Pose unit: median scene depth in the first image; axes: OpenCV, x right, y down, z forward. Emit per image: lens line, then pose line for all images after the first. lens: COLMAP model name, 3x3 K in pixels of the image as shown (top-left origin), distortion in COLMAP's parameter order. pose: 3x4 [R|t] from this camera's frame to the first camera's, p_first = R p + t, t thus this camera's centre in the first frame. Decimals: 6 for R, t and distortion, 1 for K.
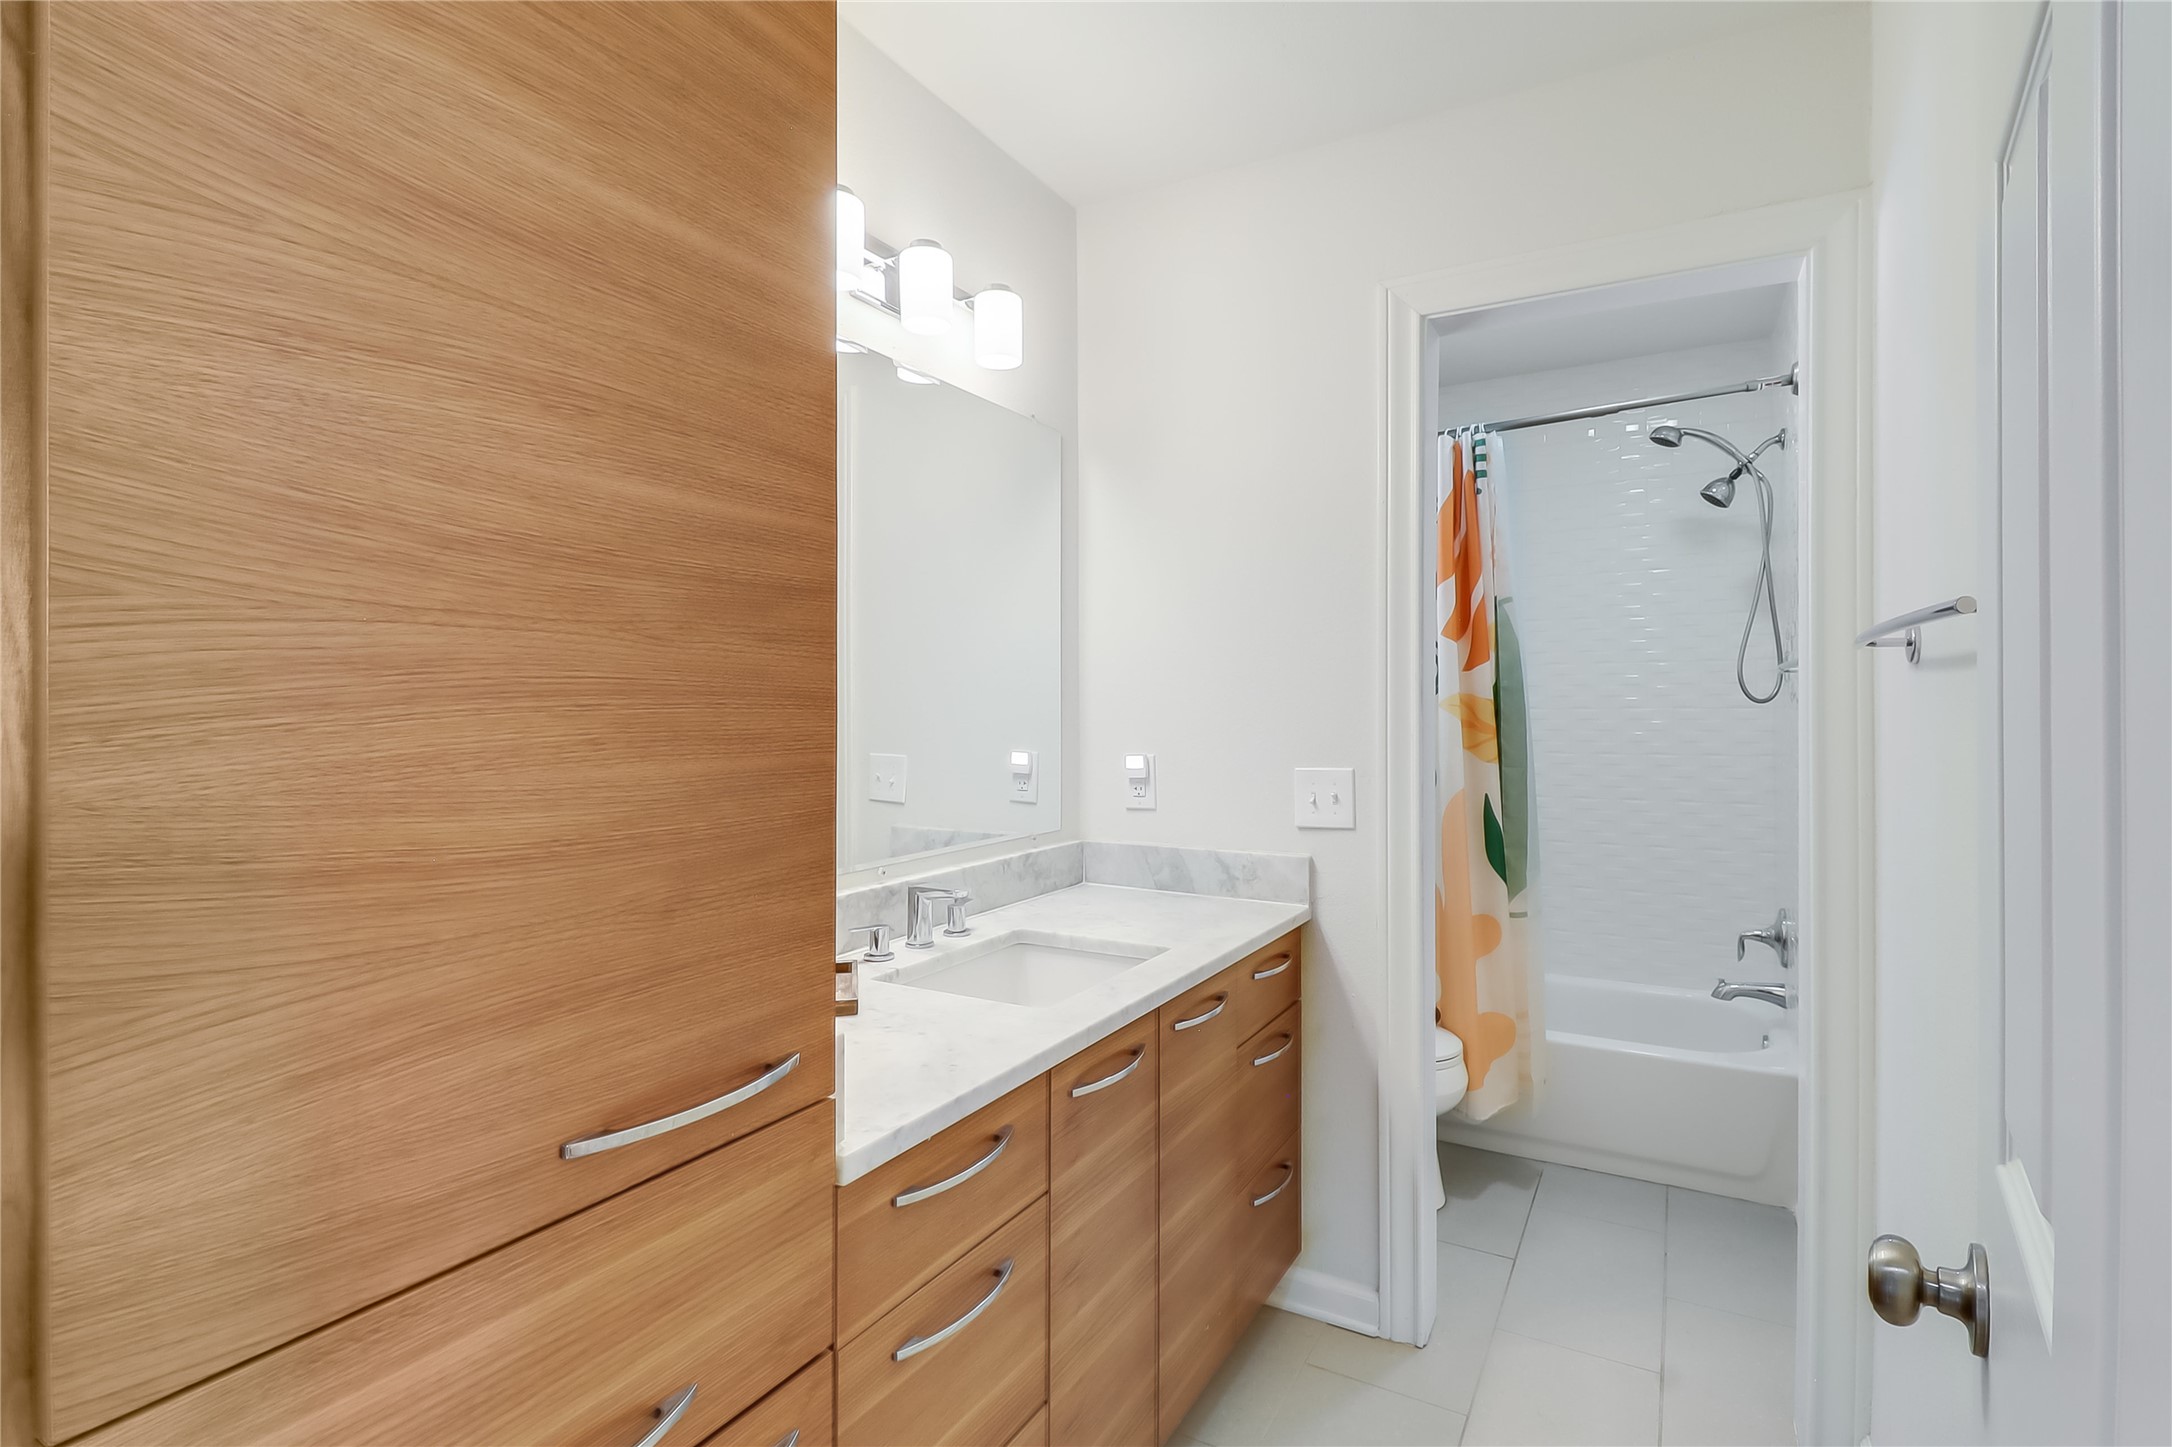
lens RADIAL K [[1007.3, 0, 1090.0], [0, 1007.3, 713.9], [0, 0, 1]] dist [0.021949, -0.016039]
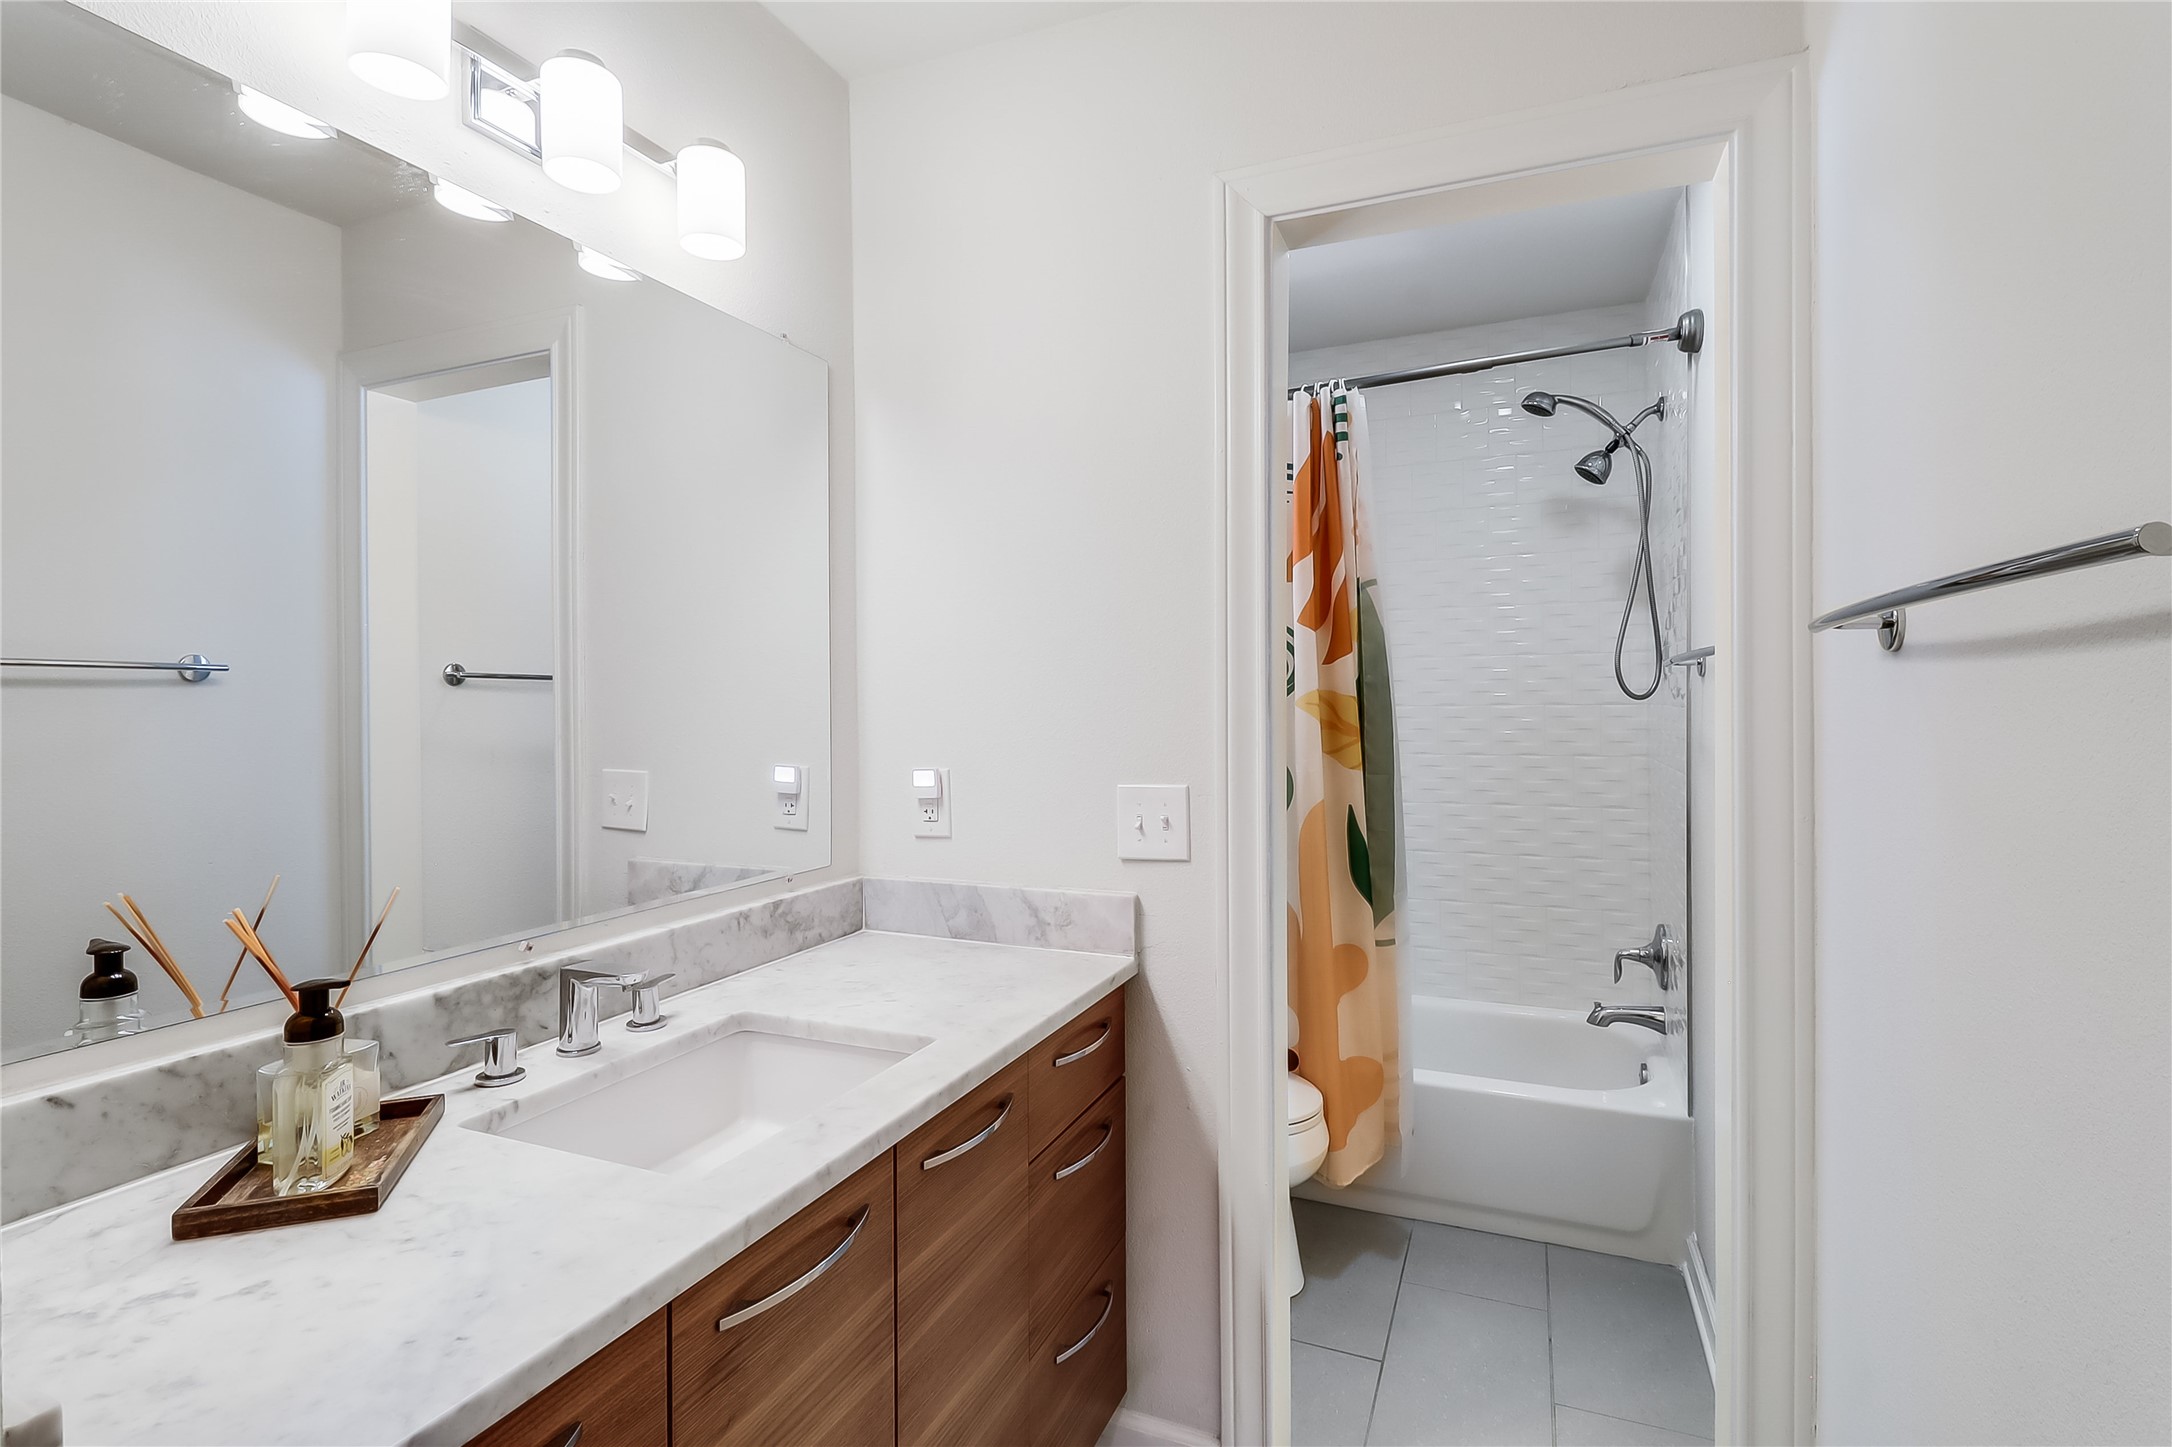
lens RADIAL K [[1007.3, 0, 1090.0], [0, 1007.3, 713.9], [0, 0, 1]] dist [0.021949, -0.016039]
pose [[0.992927, -0.006168, 0.118569, 0.076111], [0.005616, 0.999972, 0.004990, -0.005994], [-0.118597, -0.004289, 0.992933, 0.183254]]
